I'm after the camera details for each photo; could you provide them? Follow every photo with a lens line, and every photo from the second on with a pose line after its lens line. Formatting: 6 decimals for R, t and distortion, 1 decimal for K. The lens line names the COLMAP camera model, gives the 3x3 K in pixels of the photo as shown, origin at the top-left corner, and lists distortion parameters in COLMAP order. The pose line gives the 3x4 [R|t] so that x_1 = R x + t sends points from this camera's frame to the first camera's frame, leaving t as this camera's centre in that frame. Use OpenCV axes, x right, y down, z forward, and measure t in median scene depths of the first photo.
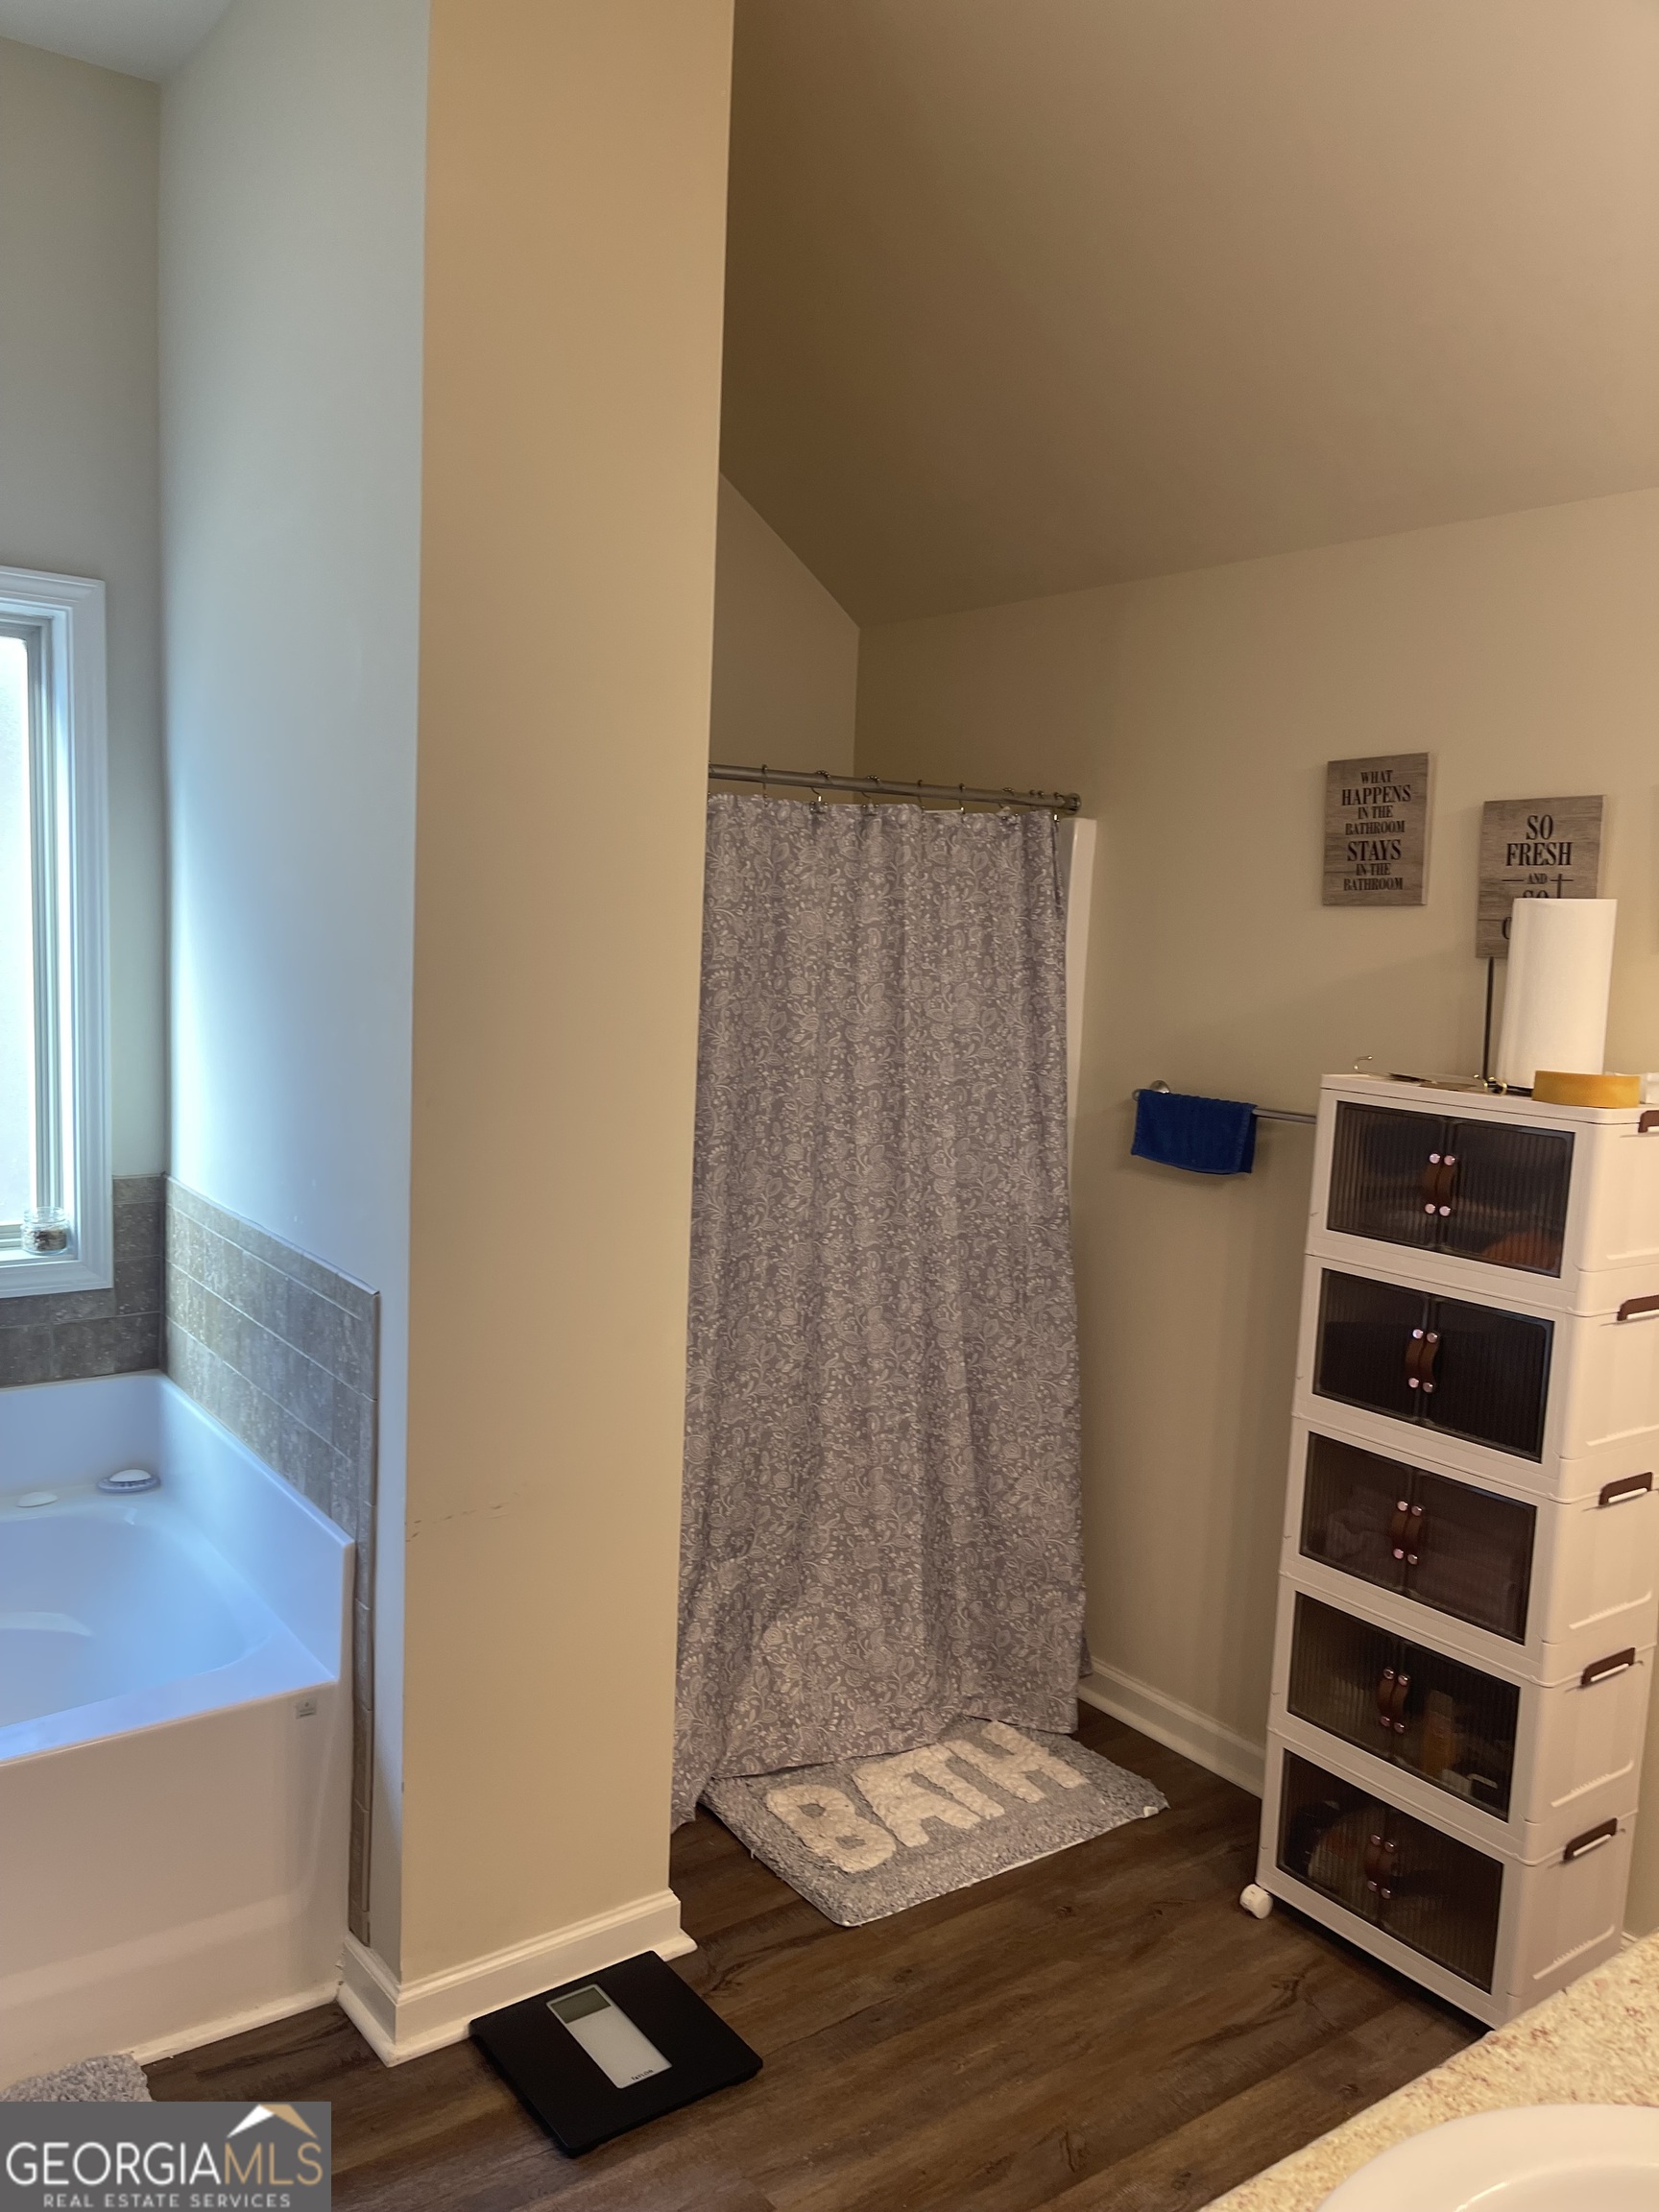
lens RADIAL K [[1662.2, 0, 816.7], [0, 1662.2, 1111.8], [0, 0, 1]] dist [0.054217, -0.073012]
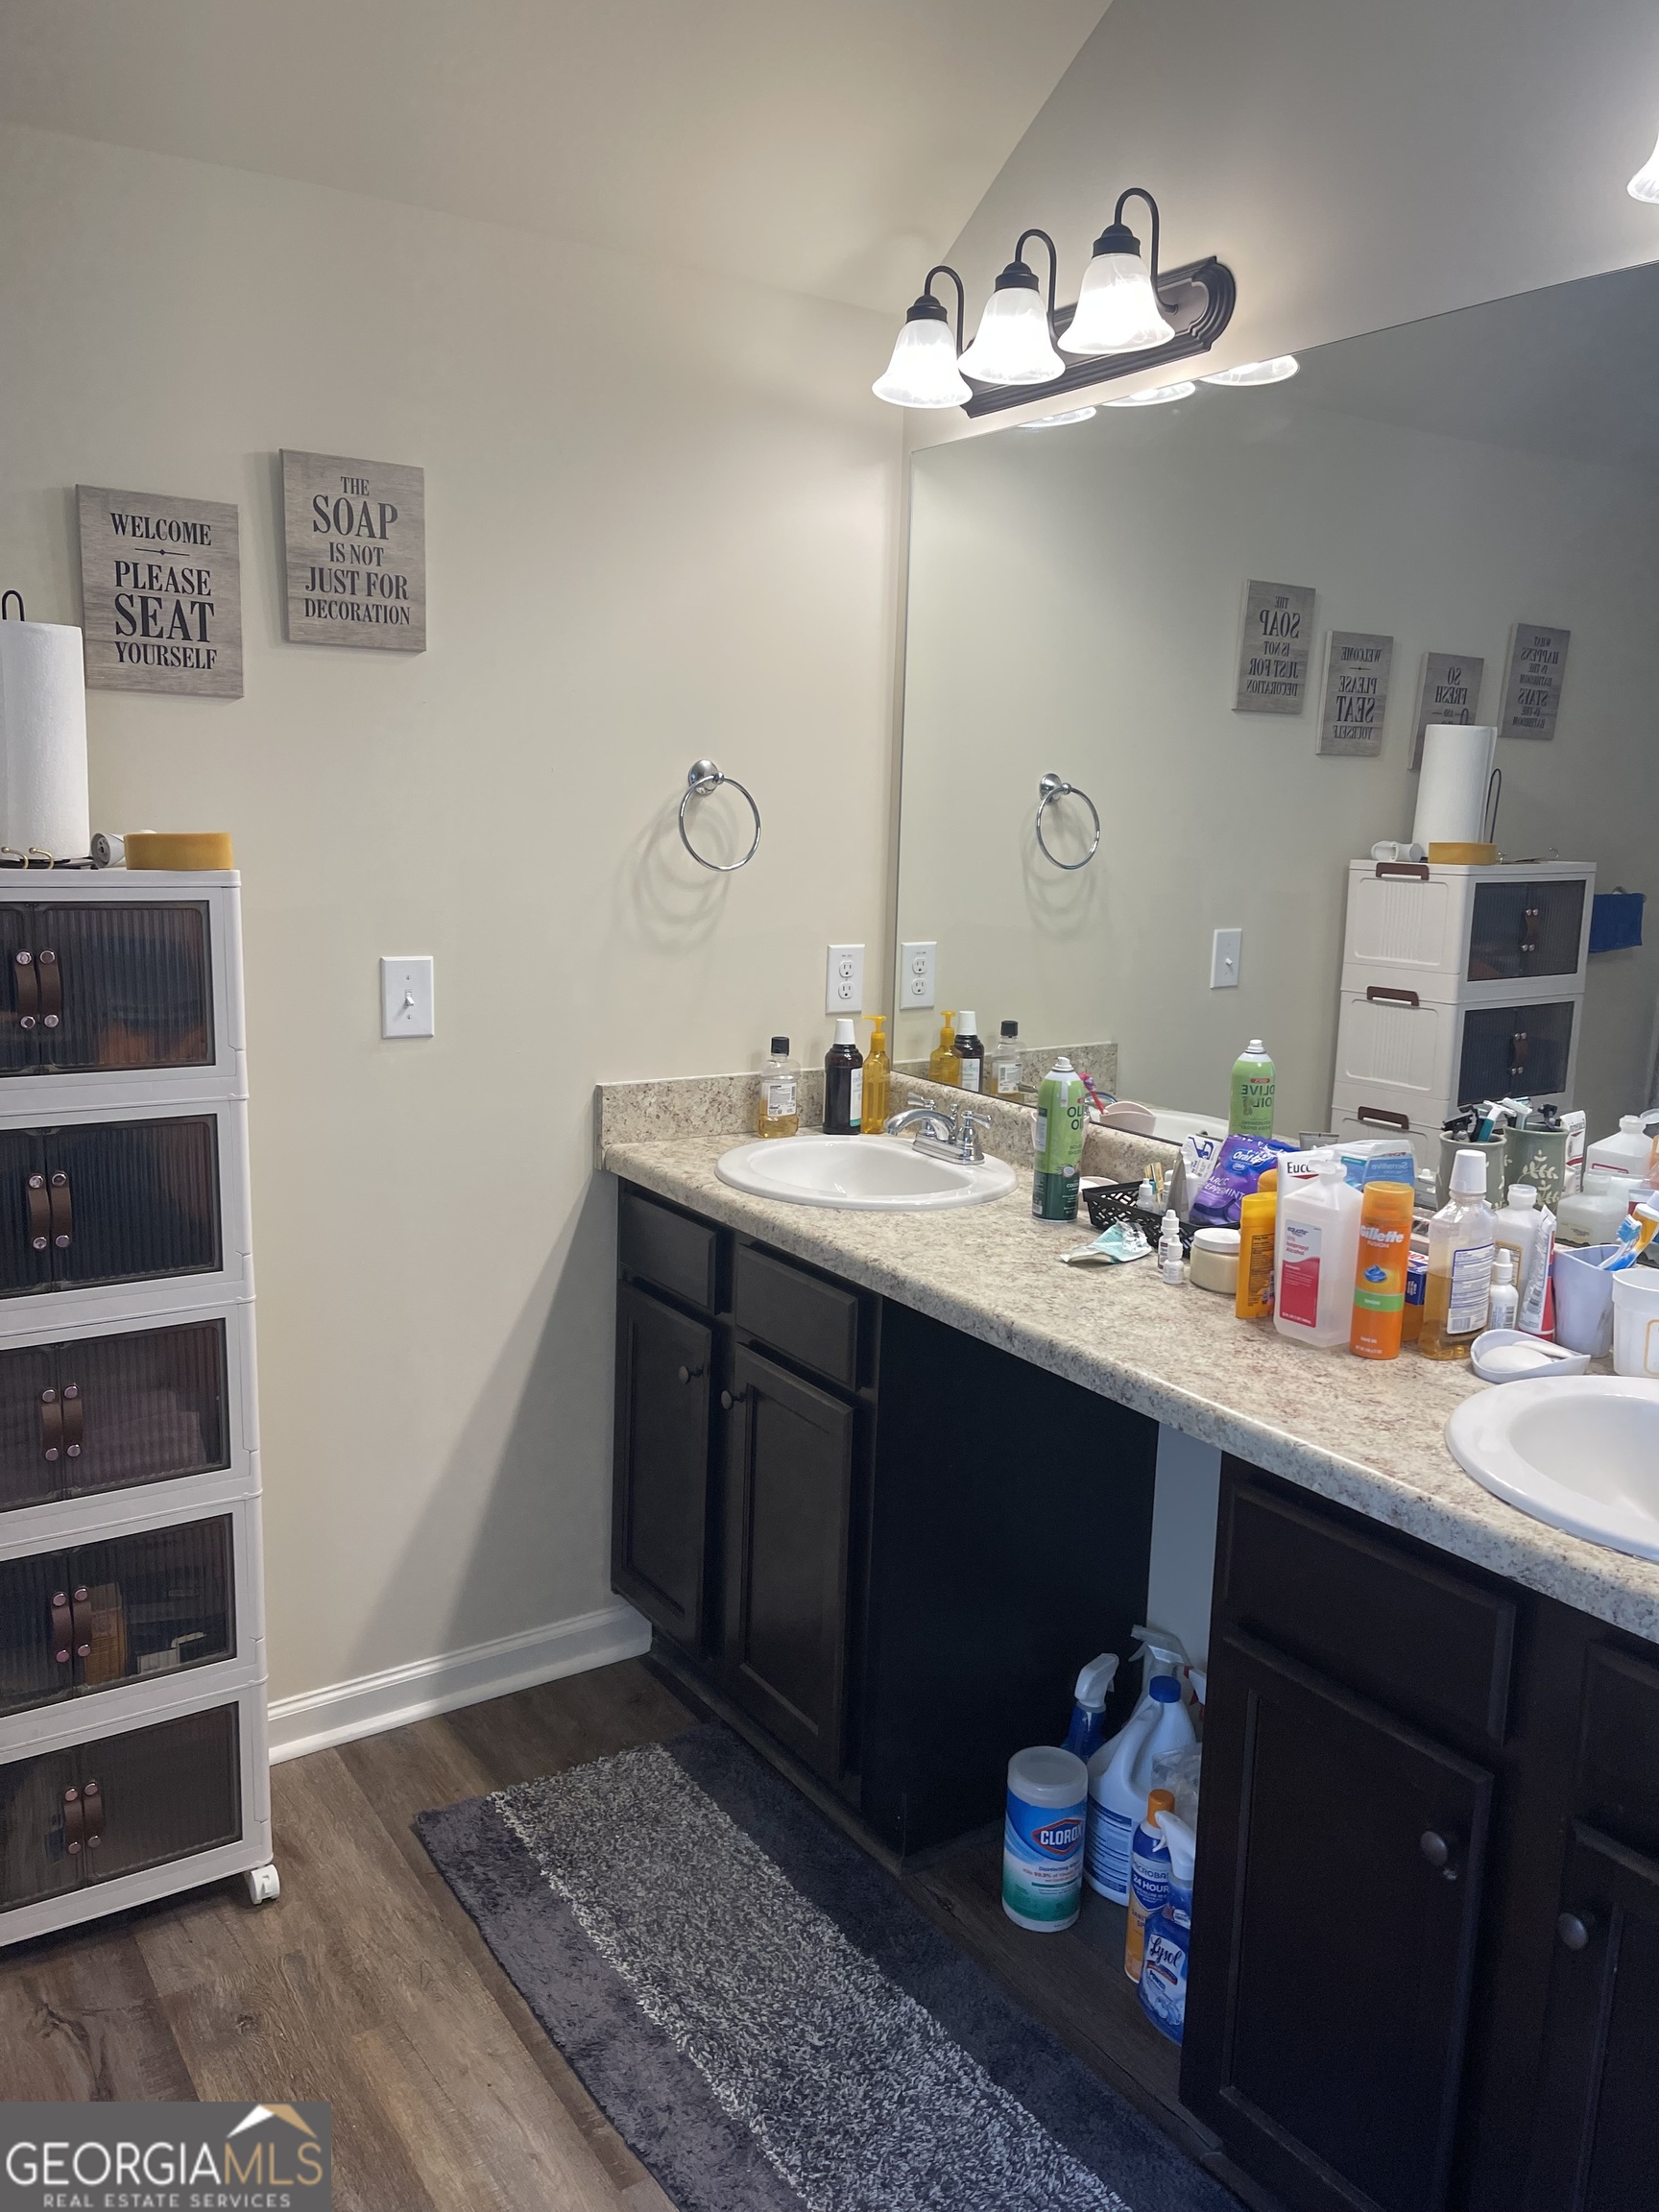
lens RADIAL K [[1662.2, 0, 833.0], [0, 1662.2, 1106.0], [0, 0, 1]] dist [0.054217, -0.073012]
pose [[0.022531, -0.223428, 0.974460, -0.342874], [0.079817, 0.971998, 0.221018, -0.040933], [-0.996555, 0.072799, 0.039733, 0.508912]]
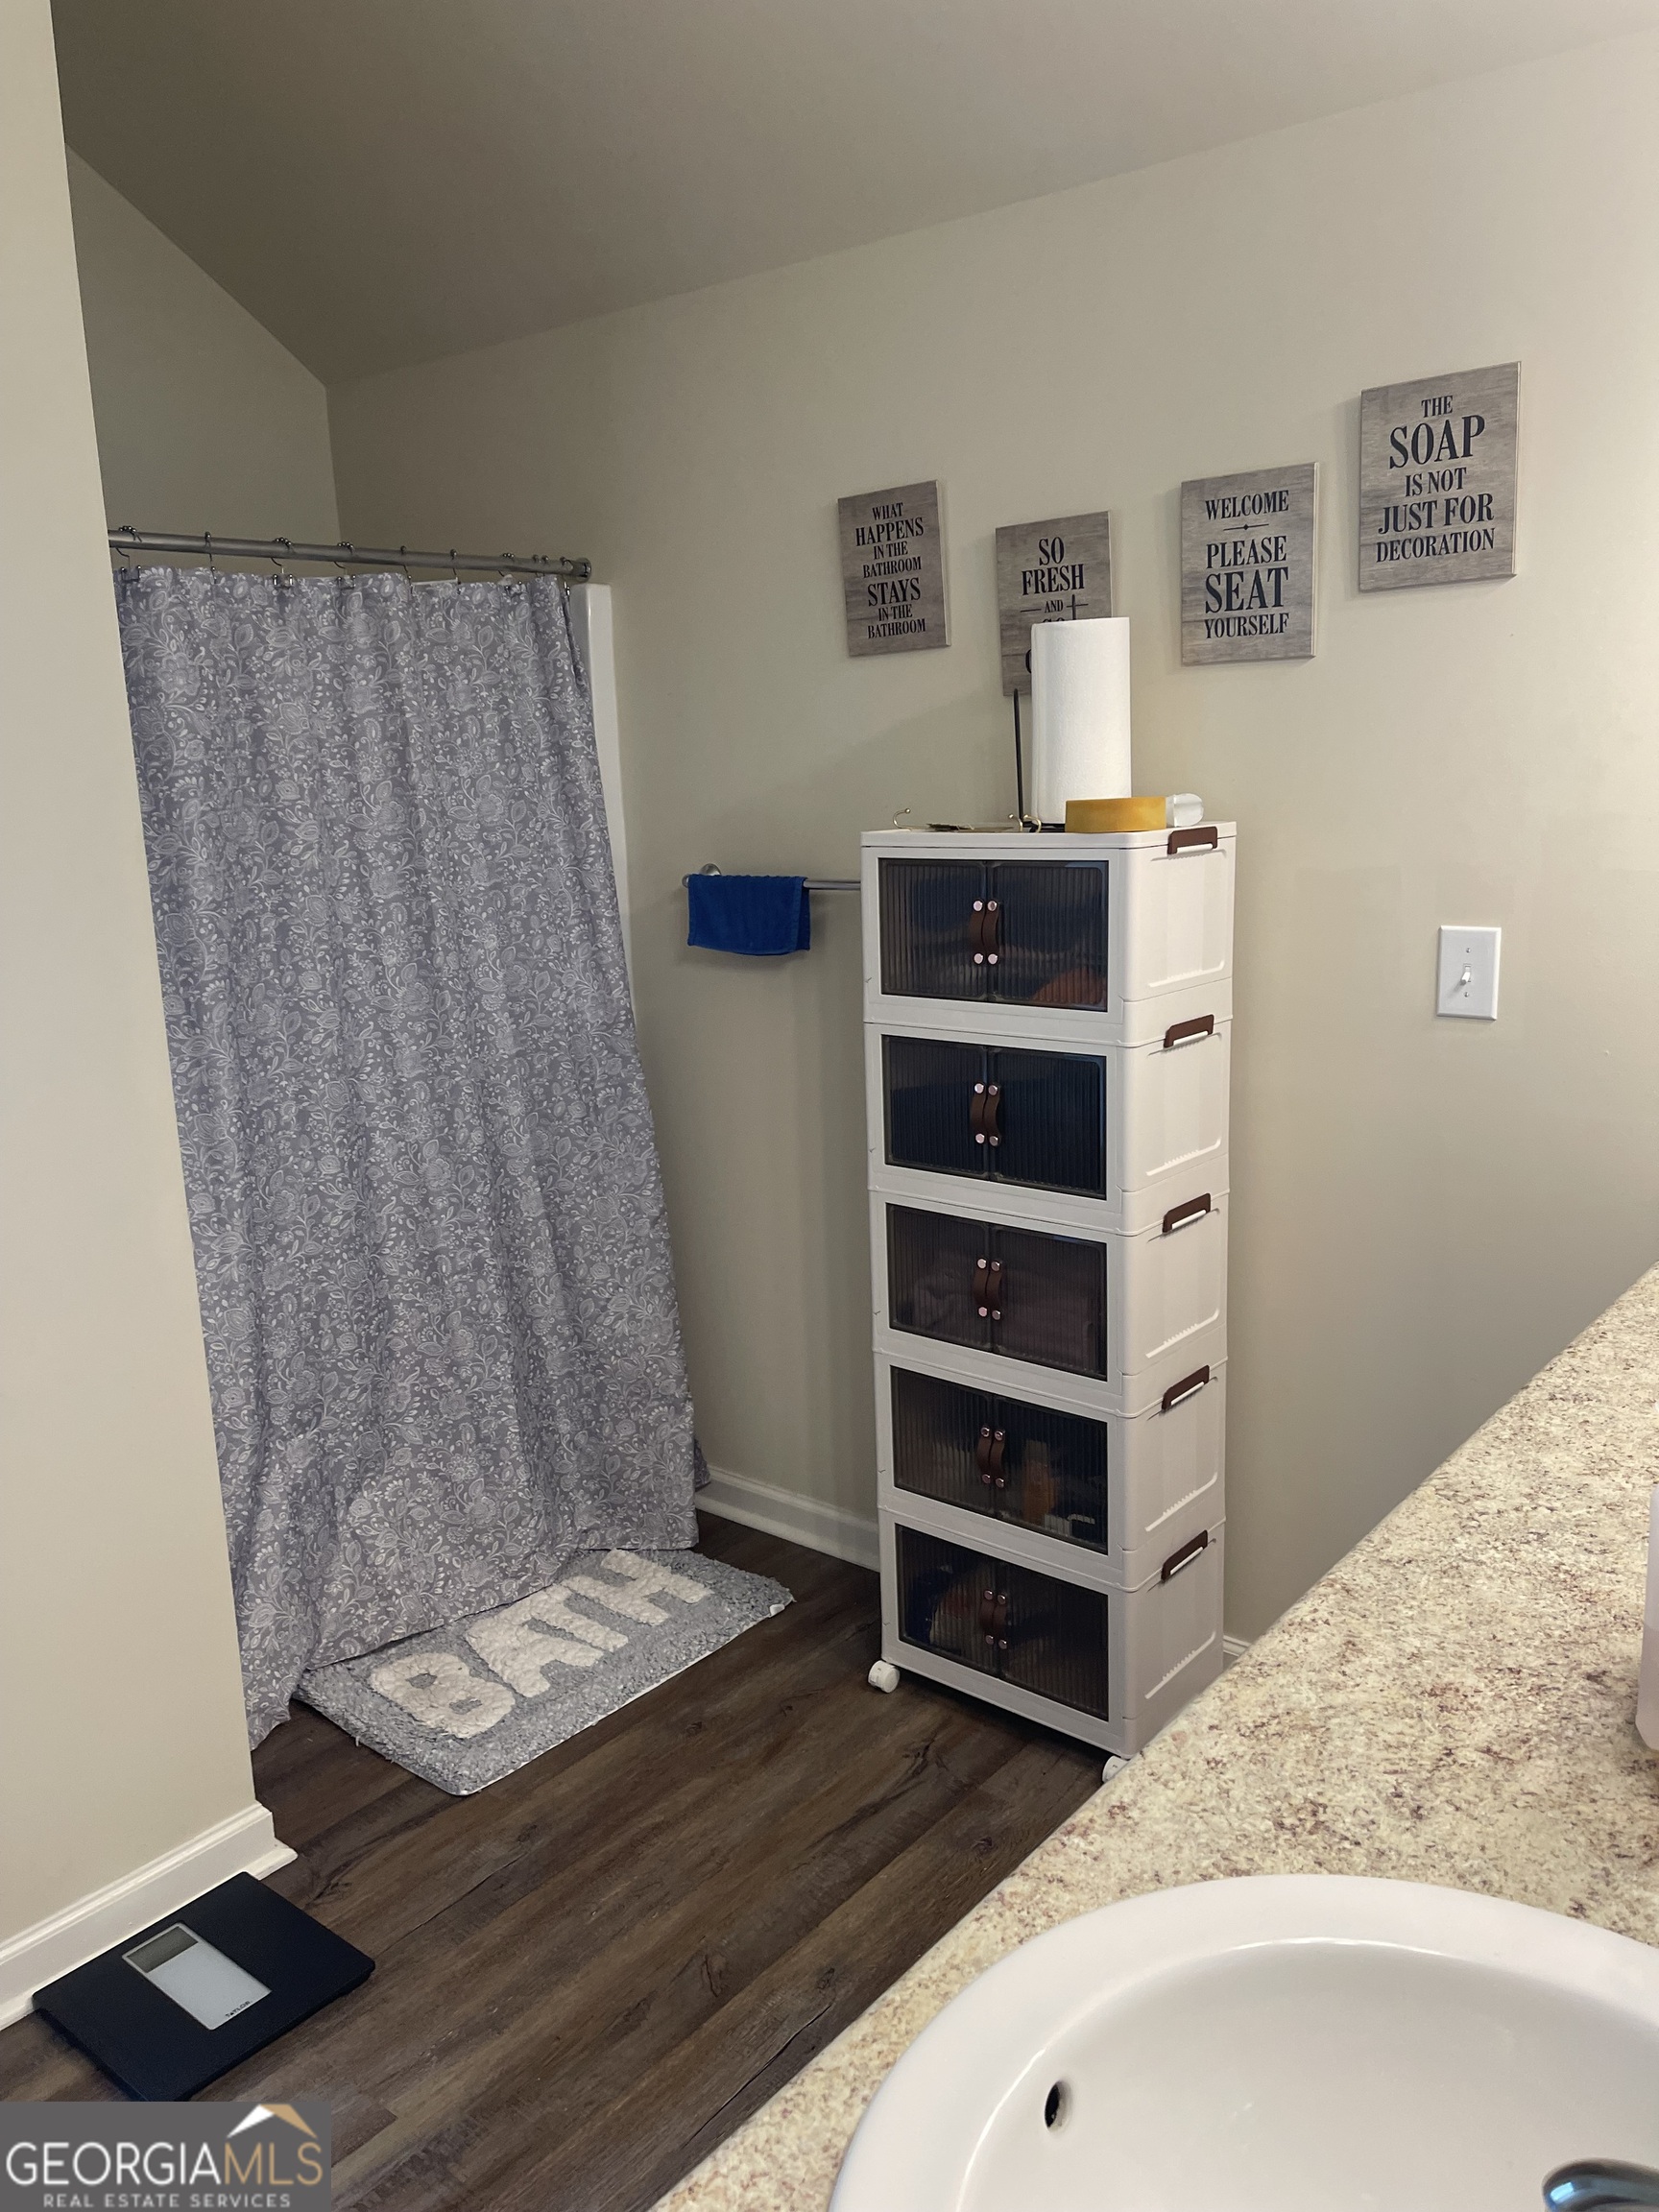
lens RADIAL K [[1662.2, 0, 822.4], [0, 1662.2, 1094.3], [0, 0, 1]] dist [0.054217, -0.073012]
pose [[0.966135, -0.126516, 0.224893, 0.046216], [0.105558, 0.989071, 0.102935, 0.023319], [-0.235458, -0.075709, 0.968931, 0.073449]]
